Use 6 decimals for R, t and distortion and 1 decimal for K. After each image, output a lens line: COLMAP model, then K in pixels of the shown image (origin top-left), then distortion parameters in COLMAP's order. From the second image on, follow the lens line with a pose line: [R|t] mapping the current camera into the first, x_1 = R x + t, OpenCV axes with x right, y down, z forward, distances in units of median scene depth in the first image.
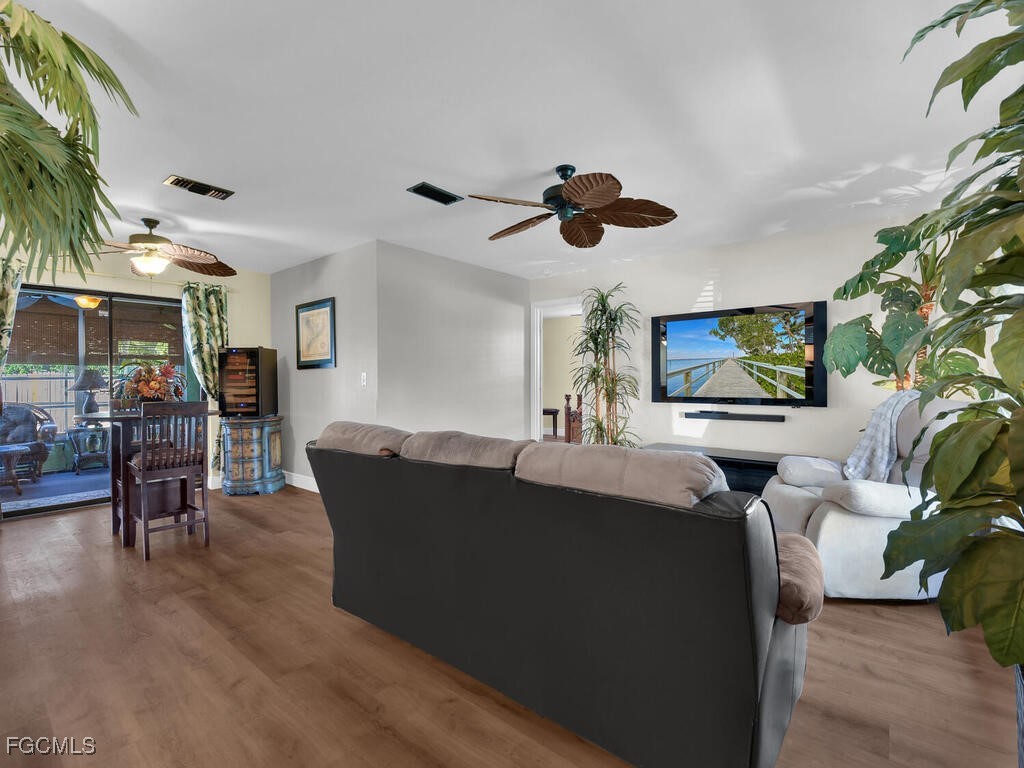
lens RADIAL K [[465.1, 0, 511.5], [0, 465.1, 384.9], [0, 0, 1]] dist [-0.000525, -0.012395]
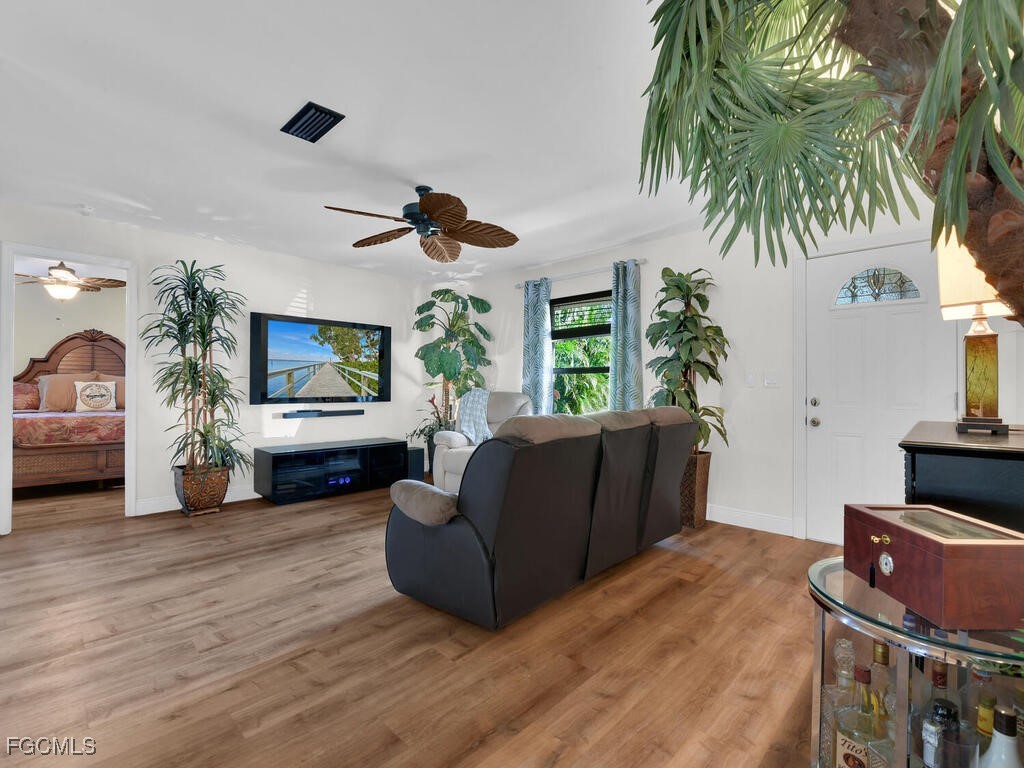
lens RADIAL K [[465.1, 0, 514.3], [0, 465.1, 388.0], [0, 0, 1]] dist [-0.000525, -0.012395]
pose [[0.081572, 0.002174, 0.996665, -0.620543], [0.007217, 0.999970, -0.002772, 0.011794], [-0.996641, 0.007419, 0.081554, 0.442714]]
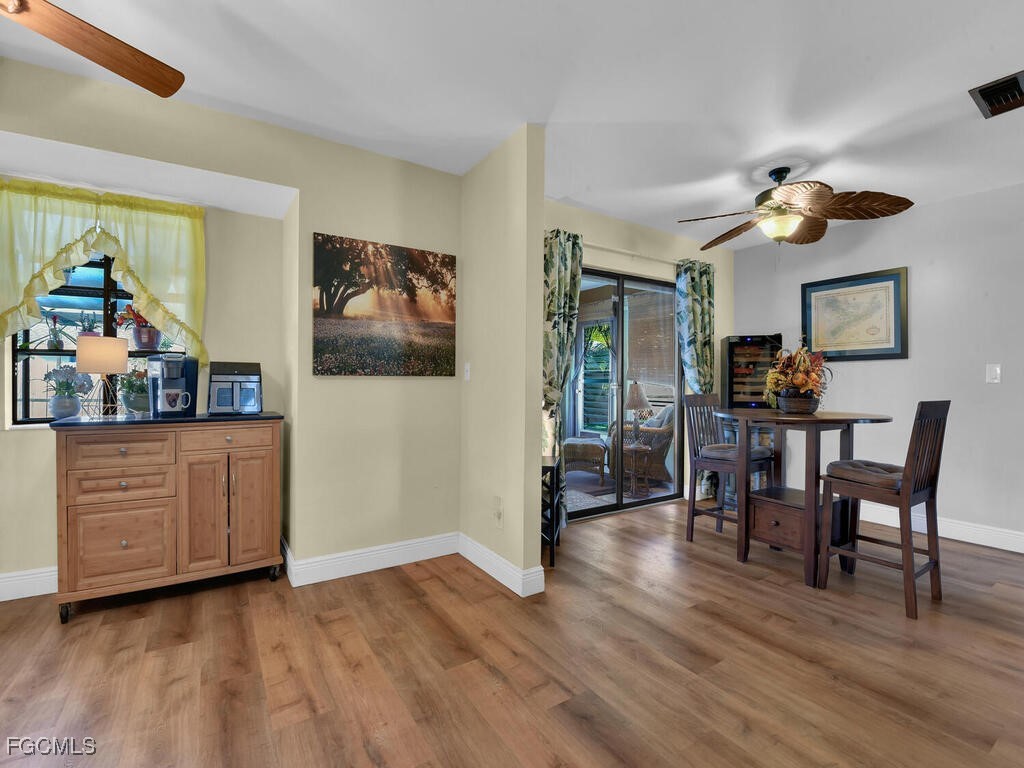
lens RADIAL K [[465.1, 0, 507.5], [0, 465.1, 381.3], [0, 0, 1]] dist [-0.000525, -0.012395]
pose [[0.950783, 0.010855, -0.309668, -0.803065], [-0.014394, 0.999855, -0.009146, 0.016265], [0.309523, 0.013153, 0.950801, 0.080402]]
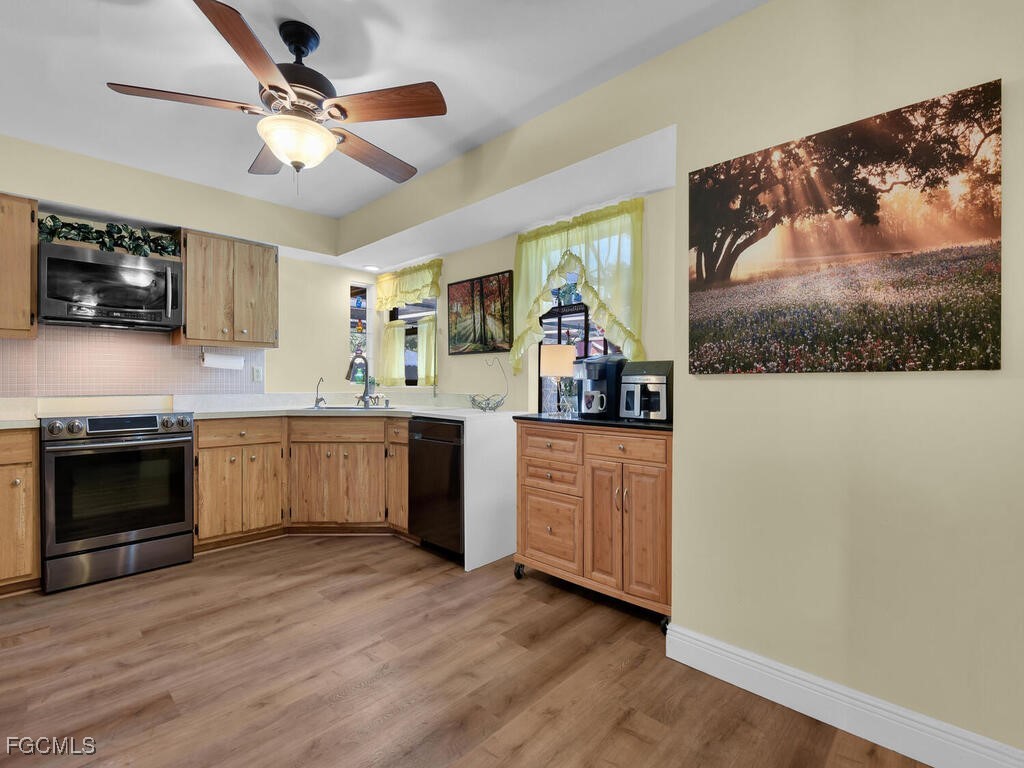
lens RADIAL K [[465.1, 0, 515.8], [0, 465.1, 383.0], [0, 0, 1]] dist [-0.000525, -0.012395]
pose [[-0.069774, 0.009195, -0.997520, -0.791476], [-0.012109, 0.999876, 0.010064, 0.012628], [0.997489, 0.012782, -0.069654, 0.424411]]
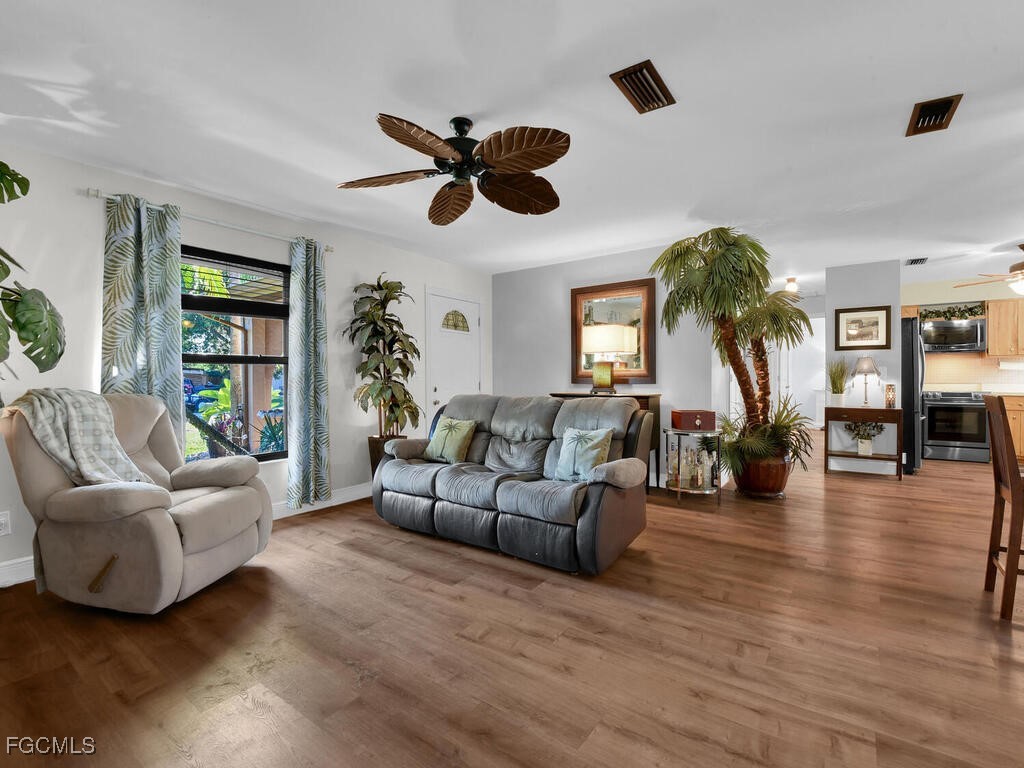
lens RADIAL K [[465.1, 0, 512.9], [0, 465.1, 385.4], [0, 0, 1]] dist [-0.000525, -0.012395]
pose [[-0.998667, 0.011806, -0.050246, 0.042255], [0.010455, 0.999579, 0.027057, -0.003131], [0.050544, 0.026495, -0.998370, 1.183140]]
